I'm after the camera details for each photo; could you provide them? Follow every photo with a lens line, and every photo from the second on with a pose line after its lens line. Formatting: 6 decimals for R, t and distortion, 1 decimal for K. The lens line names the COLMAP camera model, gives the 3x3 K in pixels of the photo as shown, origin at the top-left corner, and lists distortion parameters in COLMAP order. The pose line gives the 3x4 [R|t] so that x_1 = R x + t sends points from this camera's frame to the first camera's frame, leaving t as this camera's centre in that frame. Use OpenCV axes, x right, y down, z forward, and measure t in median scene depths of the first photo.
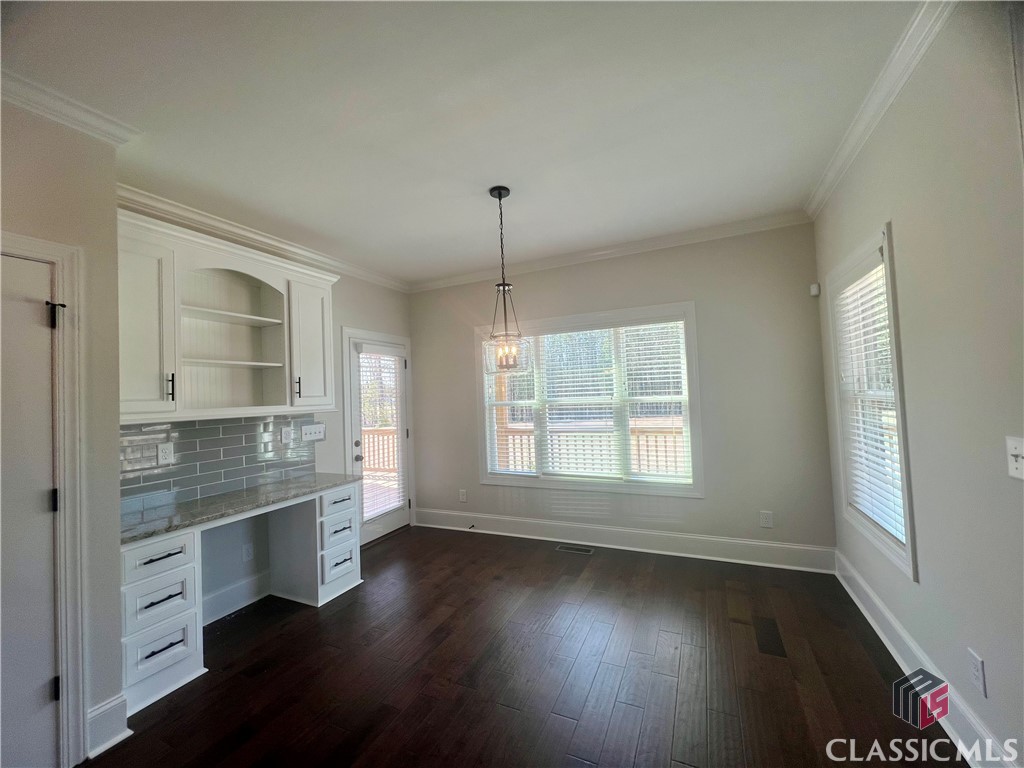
lens RADIAL K [[410.2, 0, 512.0], [0, 410.2, 384.0], [0, 0, 1]] dist [0.000236, -0.000282]
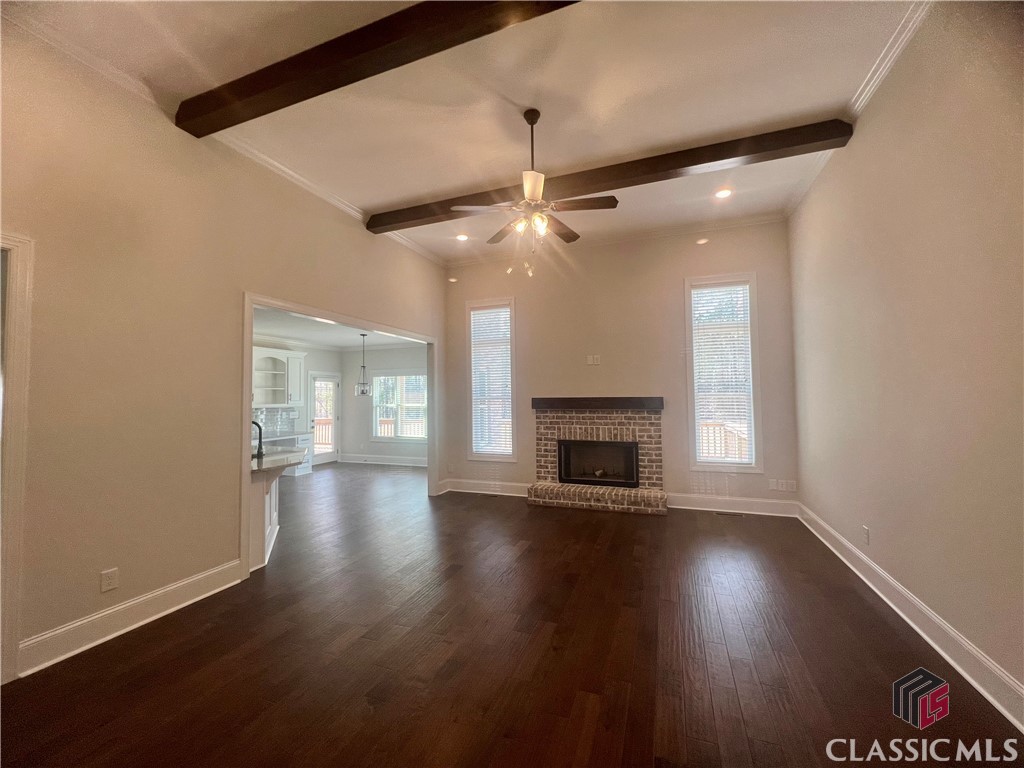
lens RADIAL K [[410.2, 0, 512.0], [0, 410.2, 384.0], [0, 0, 1]] dist [0.000236, -0.000282]
pose [[0.997013, 0.035014, 0.068844, 0.640094], [-0.034869, 0.999386, -0.003311, -0.104326], [-0.068918, 0.000901, 0.997622, -1.537386]]
